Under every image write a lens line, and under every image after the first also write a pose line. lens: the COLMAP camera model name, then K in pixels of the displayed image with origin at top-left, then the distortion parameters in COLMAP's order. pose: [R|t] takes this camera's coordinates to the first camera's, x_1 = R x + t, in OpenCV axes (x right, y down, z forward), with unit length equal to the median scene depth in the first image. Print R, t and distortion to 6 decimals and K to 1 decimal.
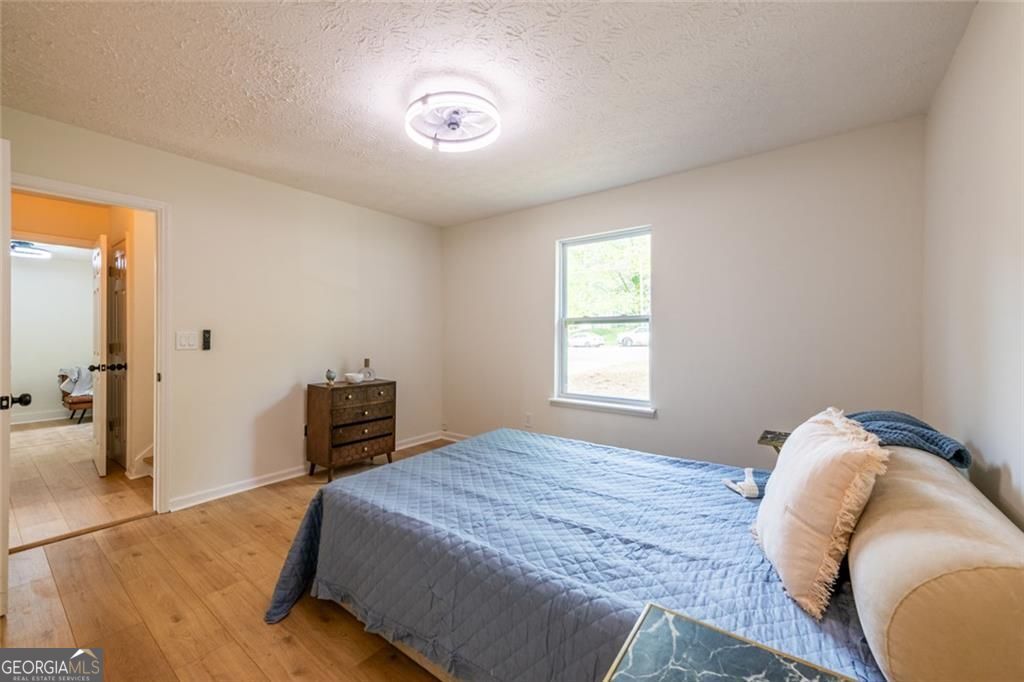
lens RADIAL K [[413.3, 0, 511.1], [0, 413.3, 333.2], [0, 0, 1]] dist [0.000469, 0.000009]
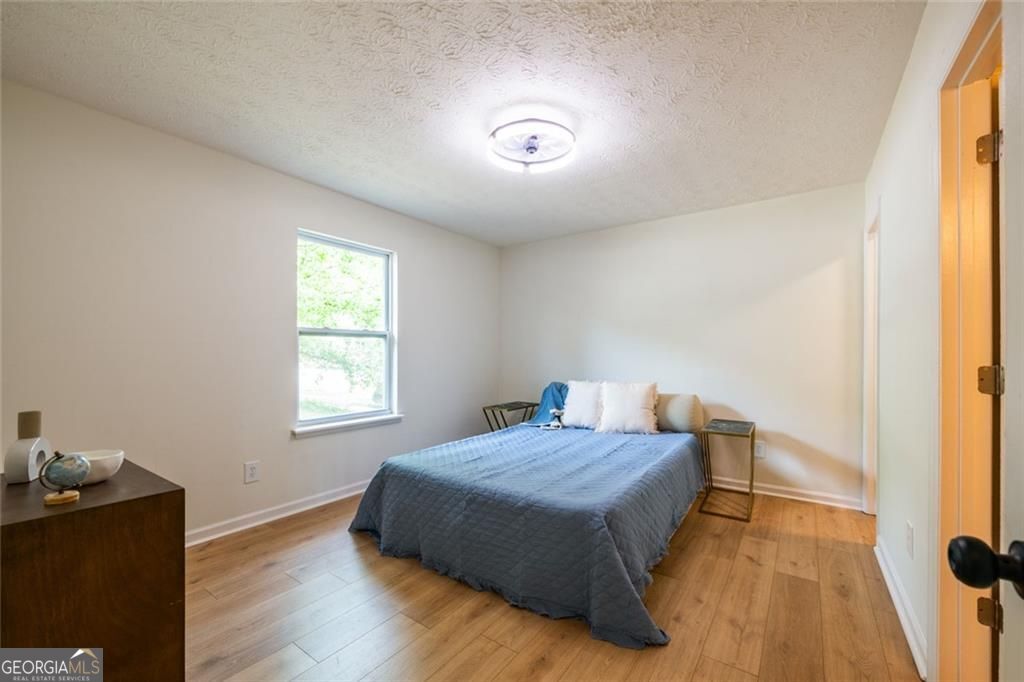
lens RADIAL K [[405.8, 0, 515.3], [0, 405.8, 351.7], [0, 0, 1]] dist [0.000447, -0.000114]
pose [[-0.027449, 0.001947, 0.999621, -1.180025], [0.000071, 0.999998, -0.001946, 0.018465], [-0.999623, 0.000017, -0.027449, 1.067373]]
